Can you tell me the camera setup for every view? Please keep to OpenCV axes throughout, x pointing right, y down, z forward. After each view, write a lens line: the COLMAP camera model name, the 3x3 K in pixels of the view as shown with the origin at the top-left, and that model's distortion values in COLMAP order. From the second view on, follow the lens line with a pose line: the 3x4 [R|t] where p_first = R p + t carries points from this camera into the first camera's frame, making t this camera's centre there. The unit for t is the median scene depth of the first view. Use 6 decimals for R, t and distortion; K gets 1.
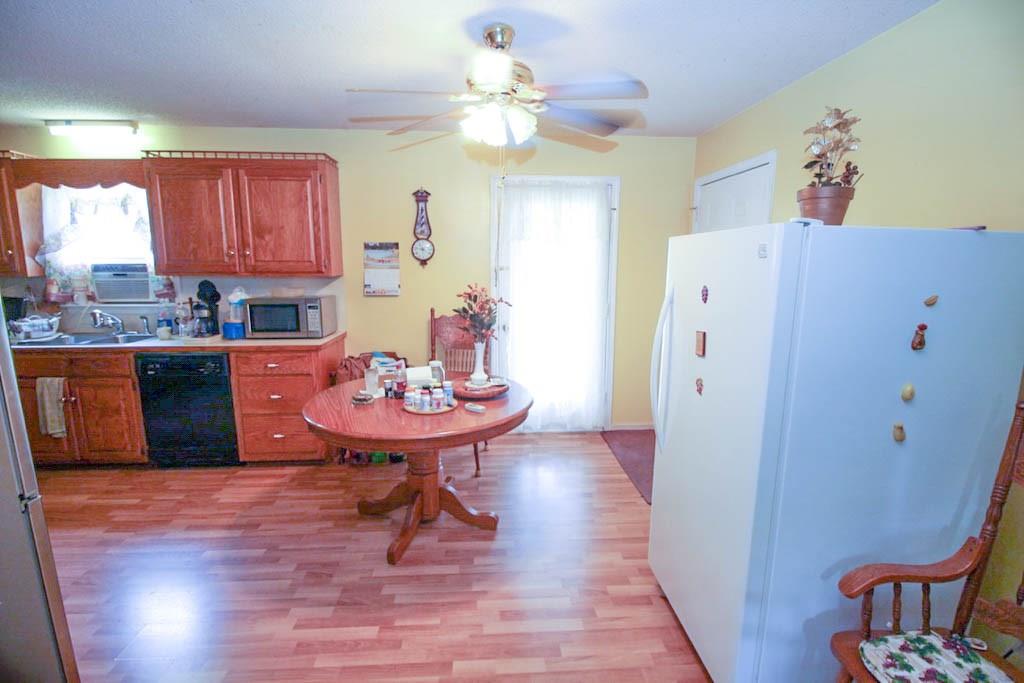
lens RADIAL K [[477.6, 0, 516.5], [0, 477.6, 339.7], [0, 0, 1]] dist [-0.005294, -0.010253]
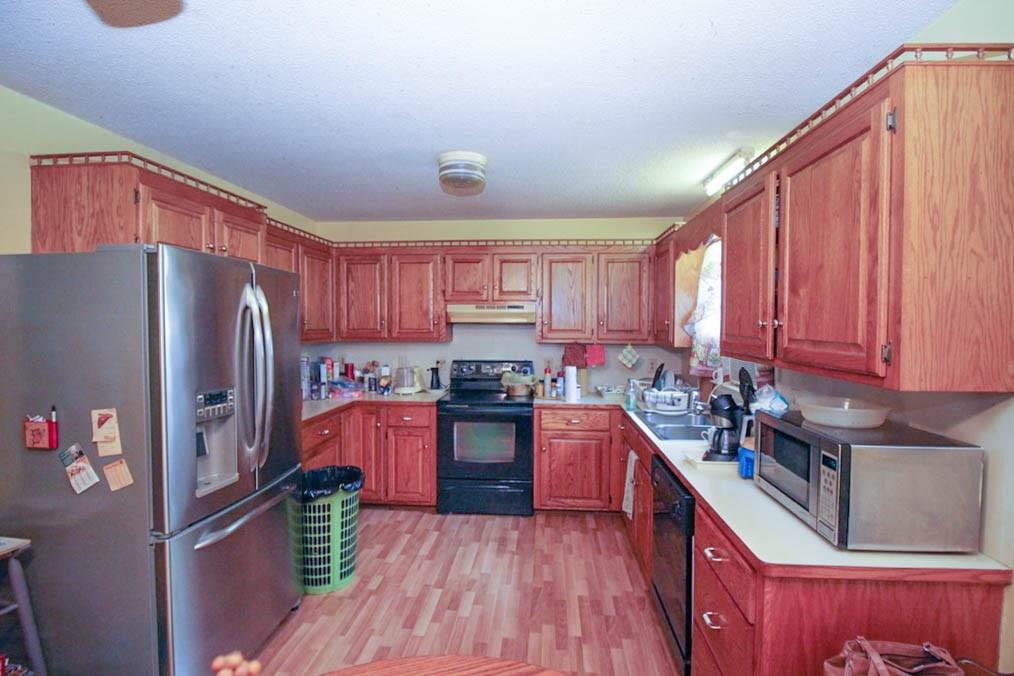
lens RADIAL K [[472.9, 0, 510.9], [0, 472.9, 336.5], [0, 0, 1]] dist [-0.005294, -0.010253]
pose [[-0.150273, 0.023583, -0.988363, -0.014201], [-0.160758, 0.985828, 0.047965, -0.146448], [0.975487, 0.166095, -0.144352, 0.790726]]
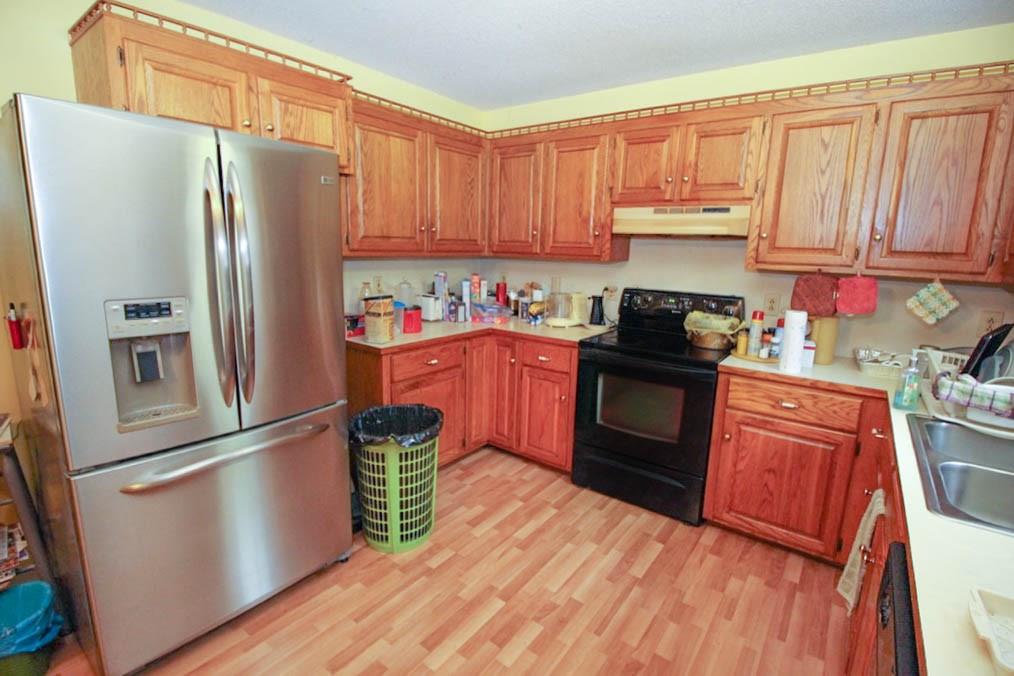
lens RADIAL K [[472.9, 0, 512.3], [0, 472.9, 336.3], [0, 0, 1]] dist [-0.005294, -0.010253]
pose [[-0.652975, 0.124585, -0.747062, -0.384718], [-0.149300, 0.945850, 0.288233, -0.142059], [0.742518, 0.299745, -0.599016, 0.884678]]
